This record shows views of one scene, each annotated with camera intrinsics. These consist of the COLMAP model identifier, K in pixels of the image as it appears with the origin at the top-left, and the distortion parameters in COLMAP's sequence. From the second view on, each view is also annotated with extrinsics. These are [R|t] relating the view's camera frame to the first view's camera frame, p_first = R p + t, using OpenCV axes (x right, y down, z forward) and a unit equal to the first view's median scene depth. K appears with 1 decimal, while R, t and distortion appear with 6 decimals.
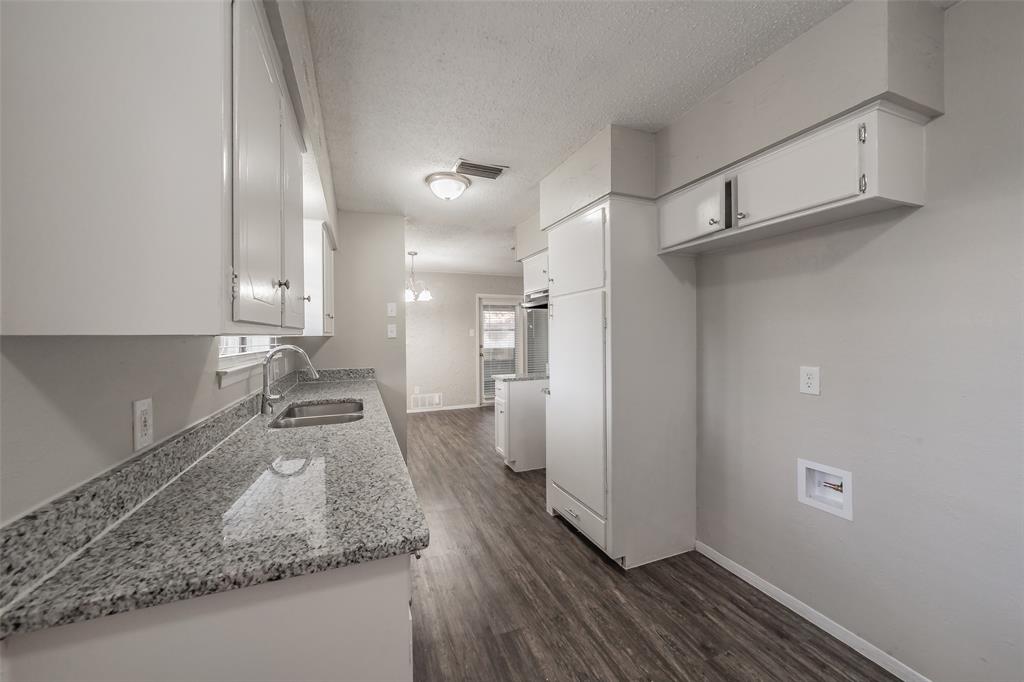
lens RADIAL K [[371.8, 0, 508.4], [0, 371.8, 337.7], [0, 0, 1]] dist [-0.008663, -0.000058]
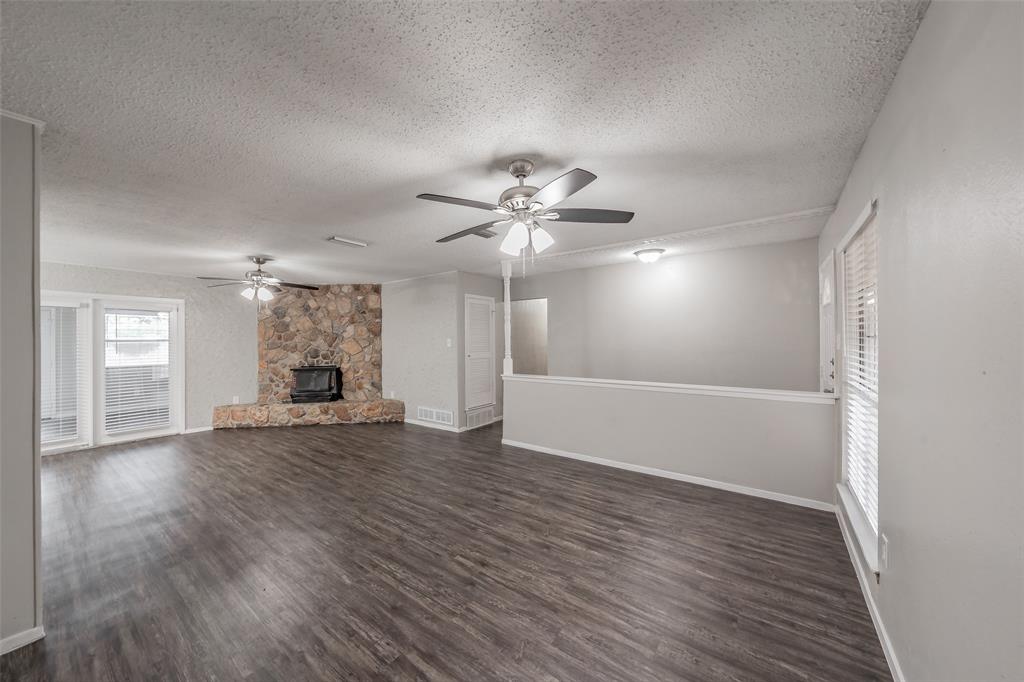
lens RADIAL K [[357.6, 0, 500.4], [0, 357.6, 338.8], [0, 0, 1]] dist [-0.001274, -0.000077]
pose [[0.861295, 0.002837, 0.508098, 1.047285], [0.005782, 0.999865, -0.015385, -0.039630], [-0.508073, 0.016189, 0.861162, 0.099954]]
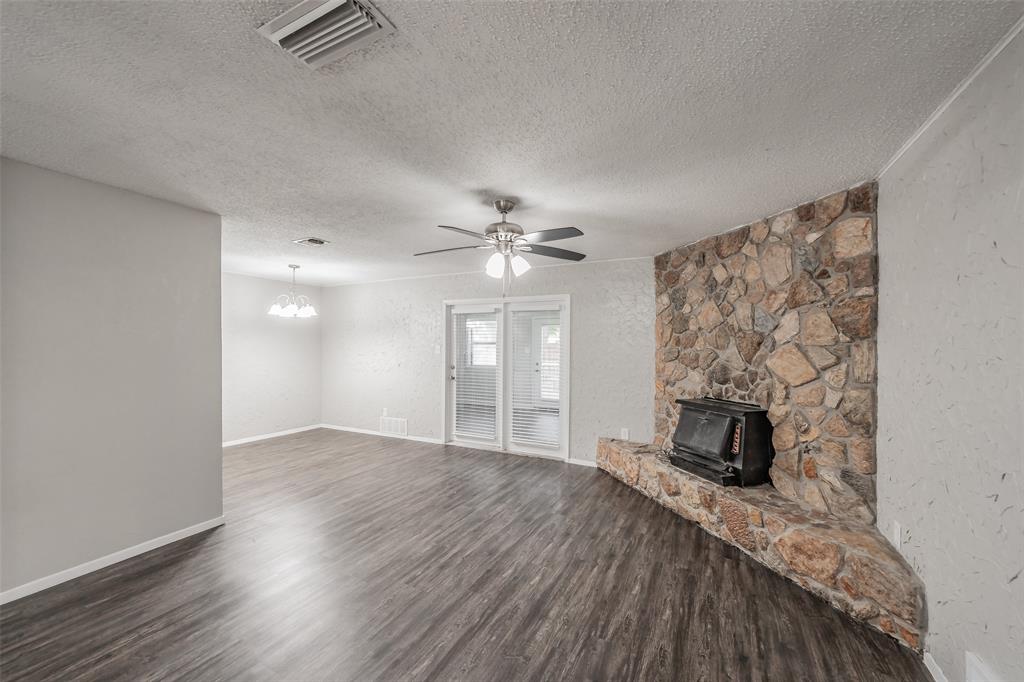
lens RADIAL K [[395.8, 0, 522.5], [0, 395.8, 344.7], [0, 0, 1]] dist [-0.000066, -0.000036]
pose [[0.656955, 0.012180, -0.753831, 1.812453], [-0.018347, 0.999832, 0.000166, -0.074376], [0.753706, 0.013722, 0.657068, 1.584582]]
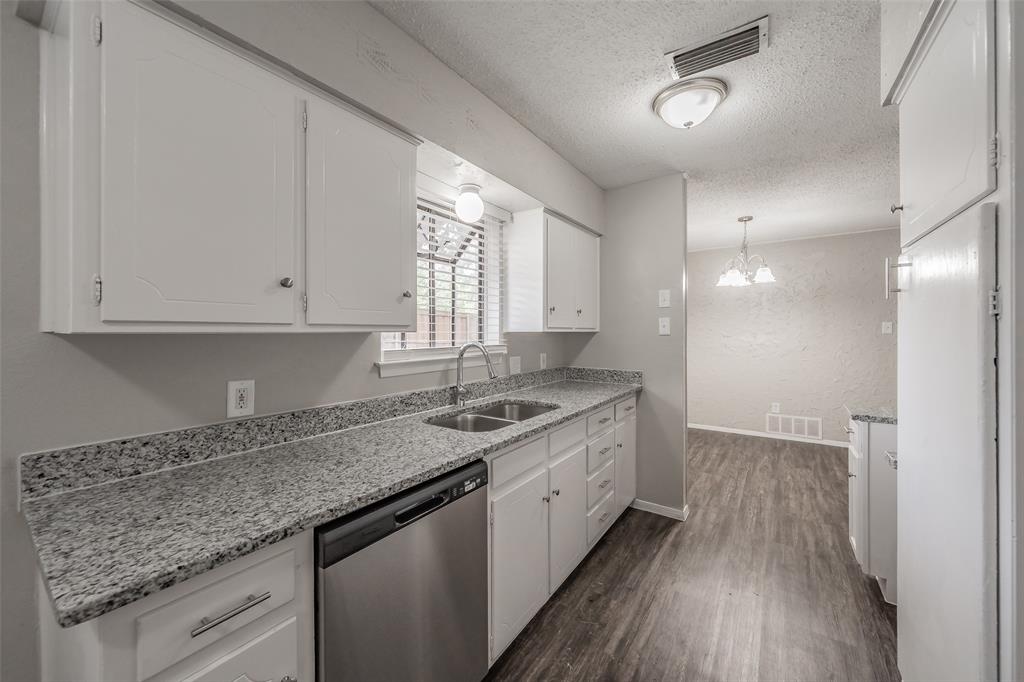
lens RADIAL K [[391.2, 0, 513.0], [0, 391.2, 330.9], [0, 0, 1]] dist [-0.002339, -0.000317]
pose [[0.544237, 0.009073, -0.838882, 0.278371], [-0.011435, 0.999929, 0.003396, -0.009963], [0.838853, 0.007745, 0.544302, 0.408505]]
